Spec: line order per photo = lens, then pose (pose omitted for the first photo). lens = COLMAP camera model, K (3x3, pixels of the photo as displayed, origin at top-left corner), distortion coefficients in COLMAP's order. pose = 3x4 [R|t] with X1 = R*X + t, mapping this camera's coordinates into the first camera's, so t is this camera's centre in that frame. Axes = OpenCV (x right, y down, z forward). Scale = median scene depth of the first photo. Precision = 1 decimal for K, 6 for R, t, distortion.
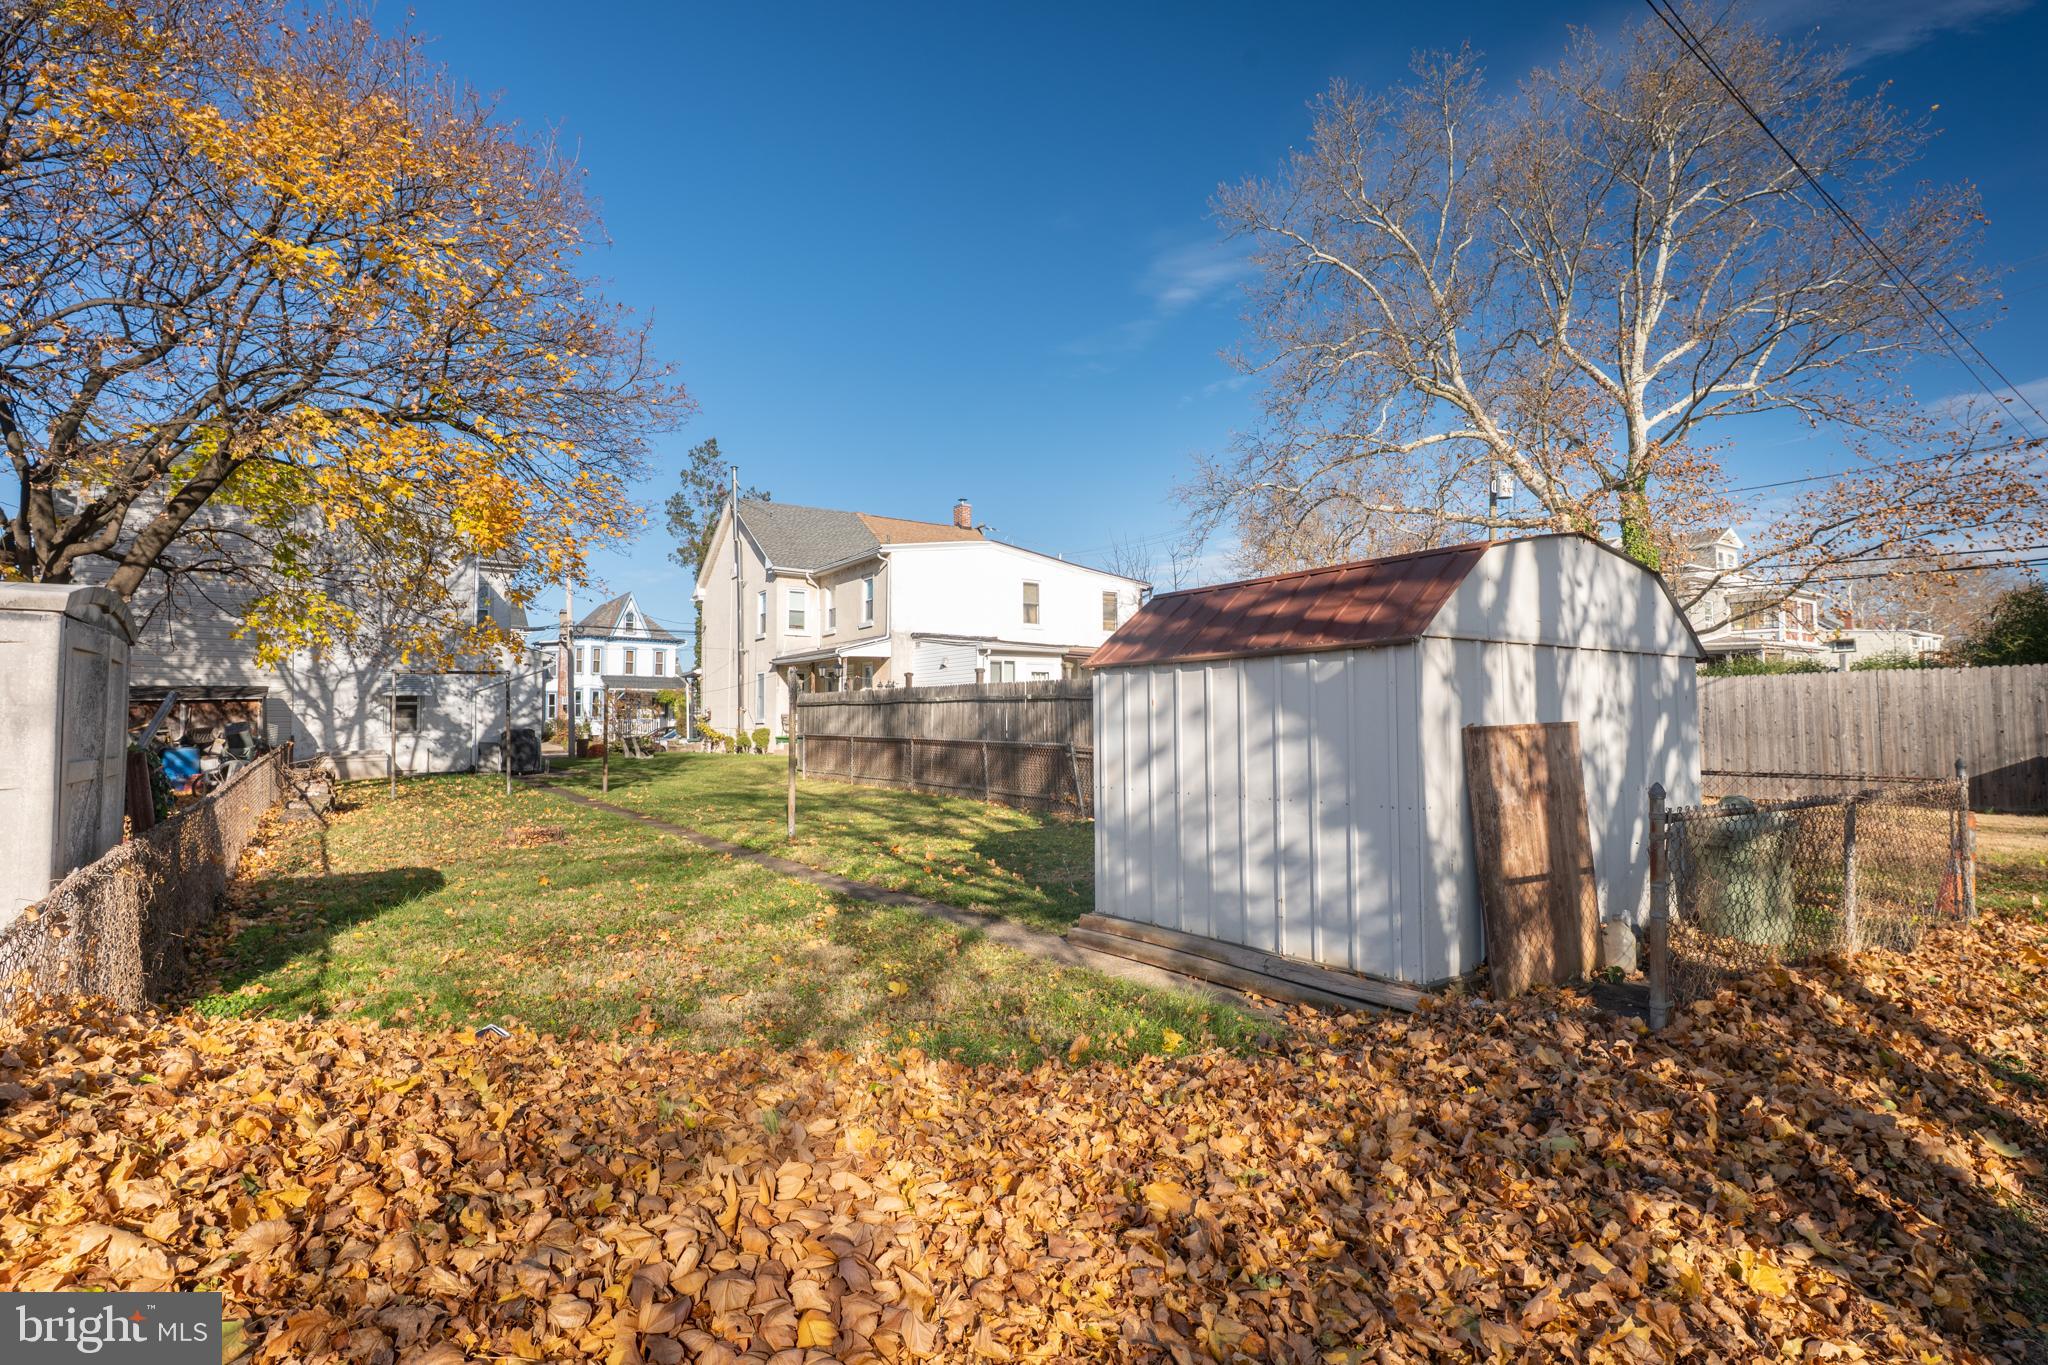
lens RADIAL K [[1011.4, 0, 1024.0], [0, 1011.4, 682.5], [0, 0, 1]] dist [-0.001118, 0.000128]
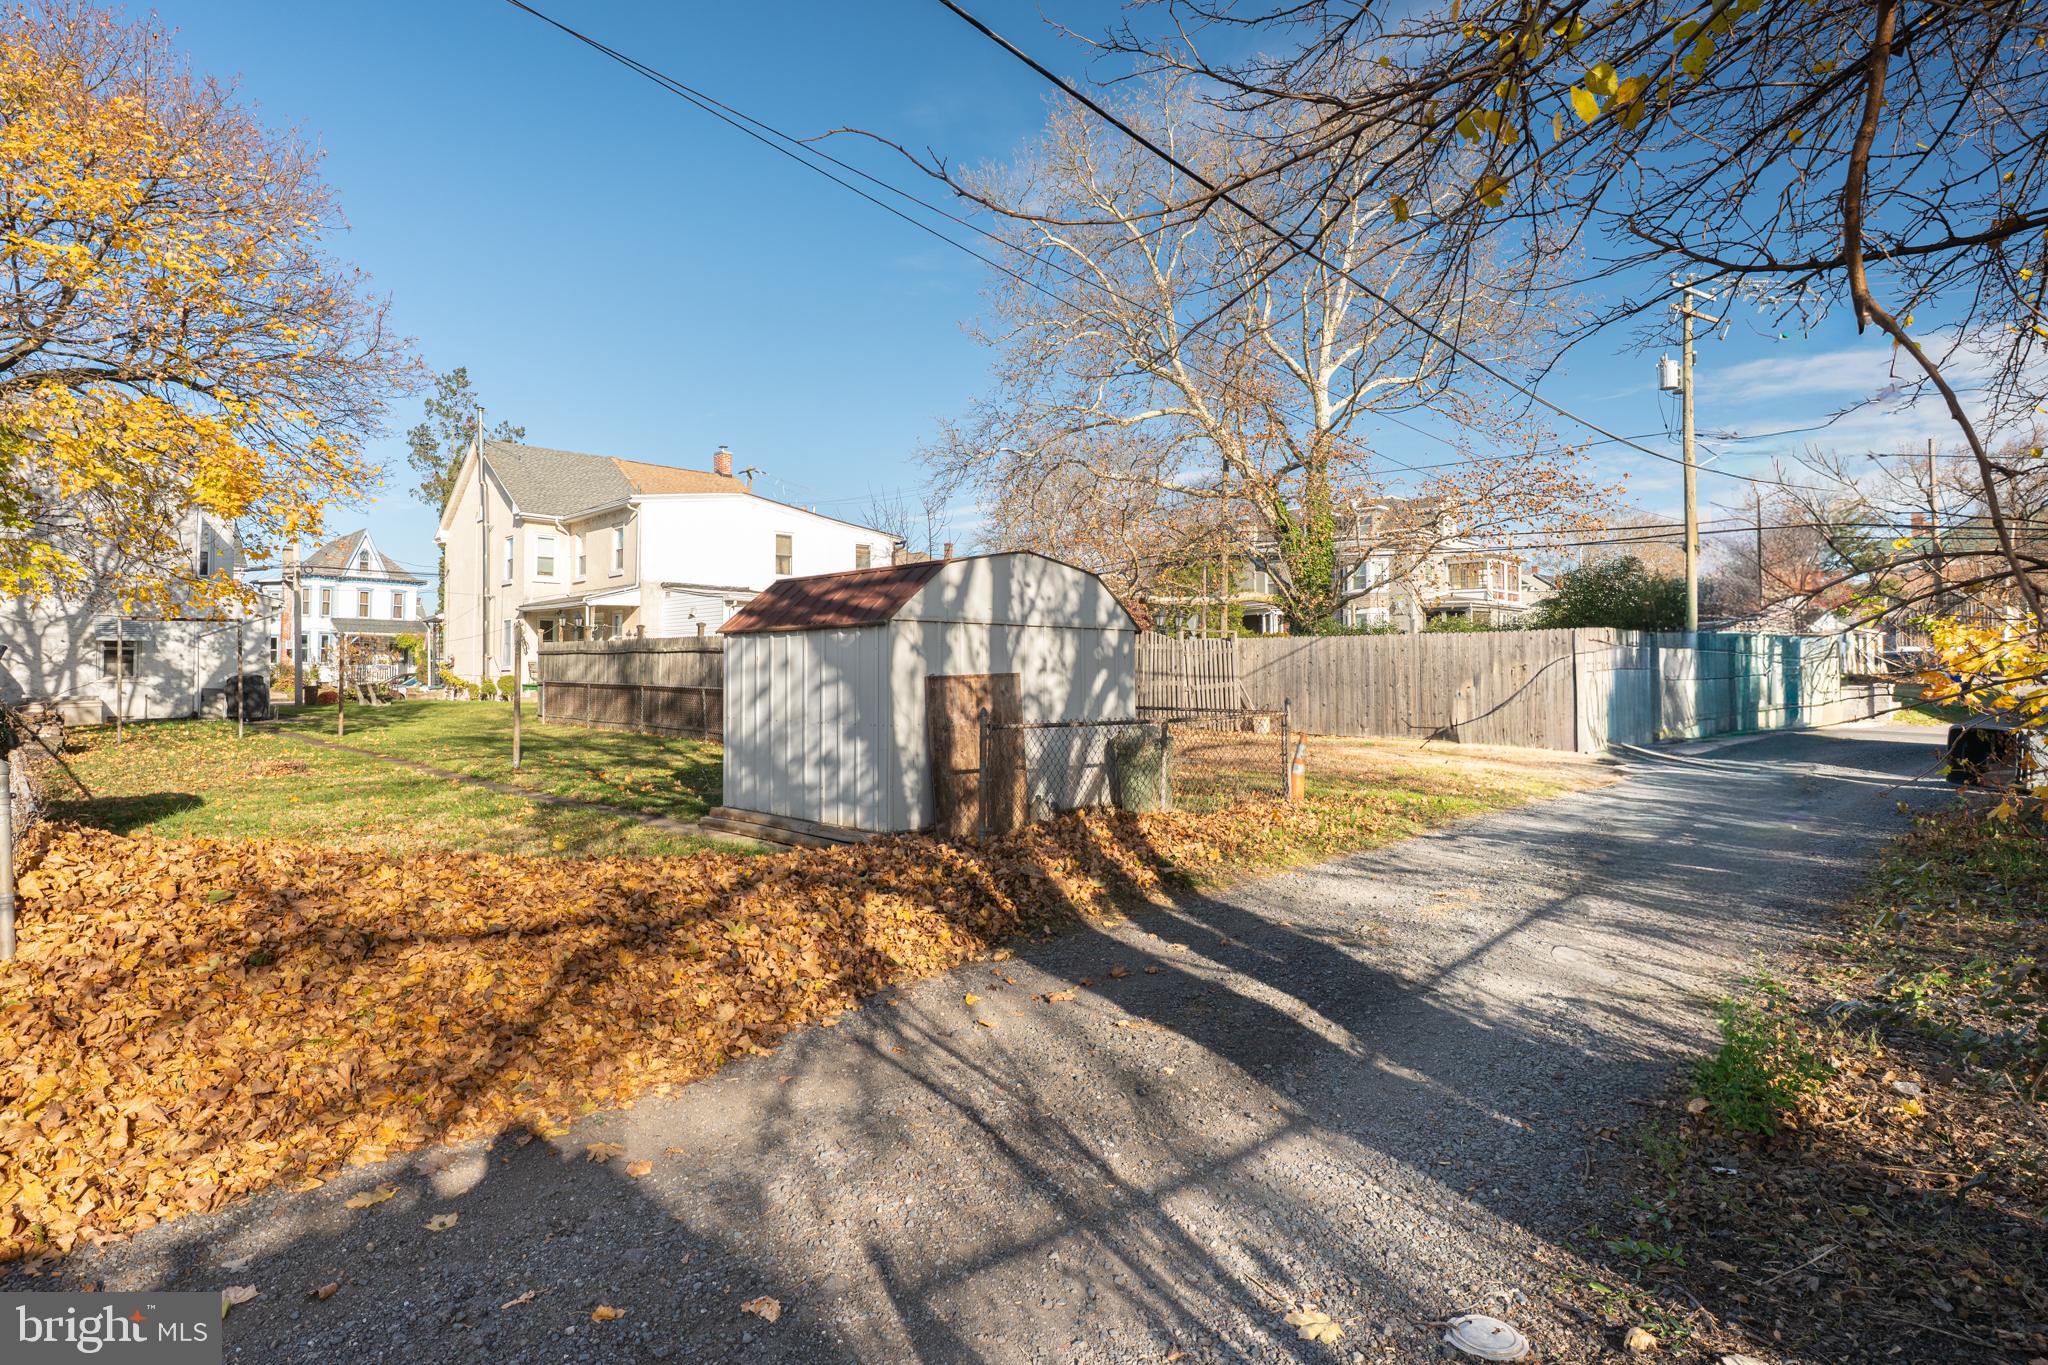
lens RADIAL K [[1065.6, 0, 970.4], [0, 1065.6, 644.5], [0, 0, 1]] dist [0.000536, 0.000005]
pose [[0.989281, 0.008010, 0.145806, 0.054442], [-0.010205, 0.999845, 0.014315, -0.006827], [-0.145669, -0.015649, 0.989210, -0.146522]]
